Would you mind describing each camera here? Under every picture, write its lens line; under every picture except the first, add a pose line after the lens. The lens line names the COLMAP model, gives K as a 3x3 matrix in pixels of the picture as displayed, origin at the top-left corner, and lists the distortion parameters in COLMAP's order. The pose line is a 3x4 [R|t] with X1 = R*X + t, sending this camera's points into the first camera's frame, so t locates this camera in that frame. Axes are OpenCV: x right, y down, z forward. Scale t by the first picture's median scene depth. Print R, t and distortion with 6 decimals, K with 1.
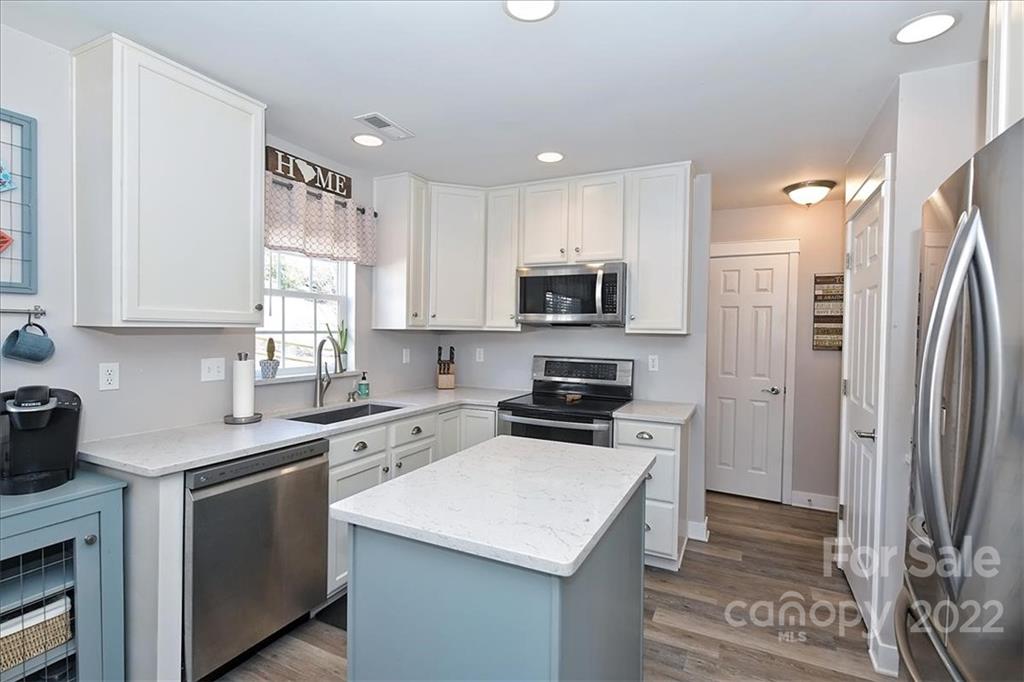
lens RADIAL K [[475.0, 0, 512.0], [0, 475.0, 341.0], [0, 0, 1]] dist [0.000554, -0.000388]
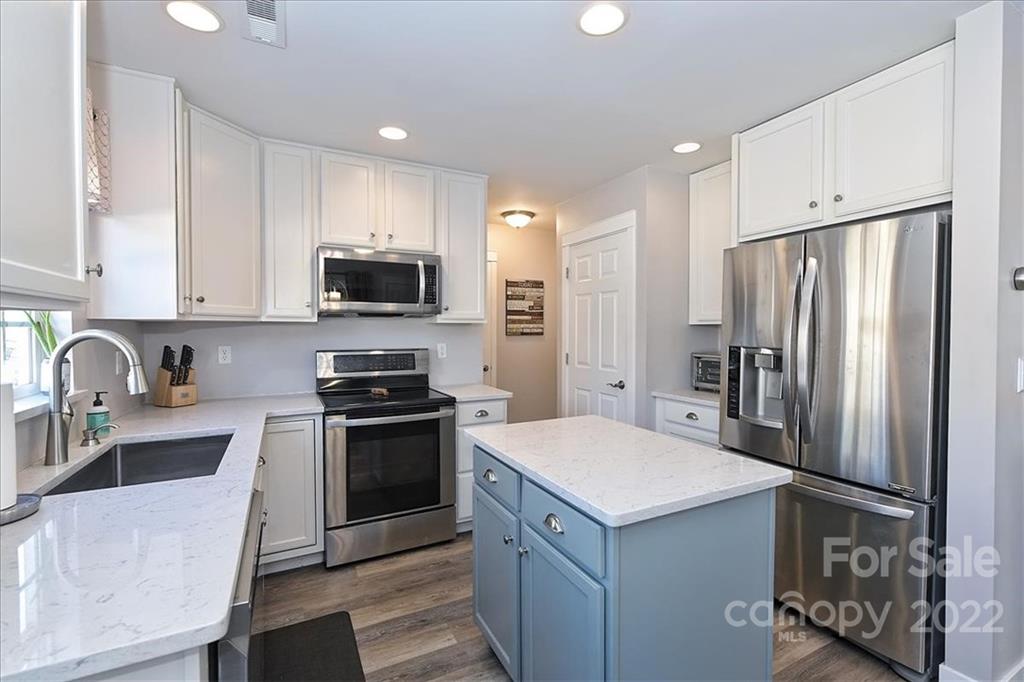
lens RADIAL K [[452.9, 0, 514.7], [0, 452.9, 336.7], [0, 0, 1]] dist [0.007821, -0.000022]
pose [[0.599252, -0.029375, 0.800022, -0.460197], [0.026912, 0.999501, 0.016542, 0.001755], [-0.800108, 0.011617, 0.599743, 0.258899]]
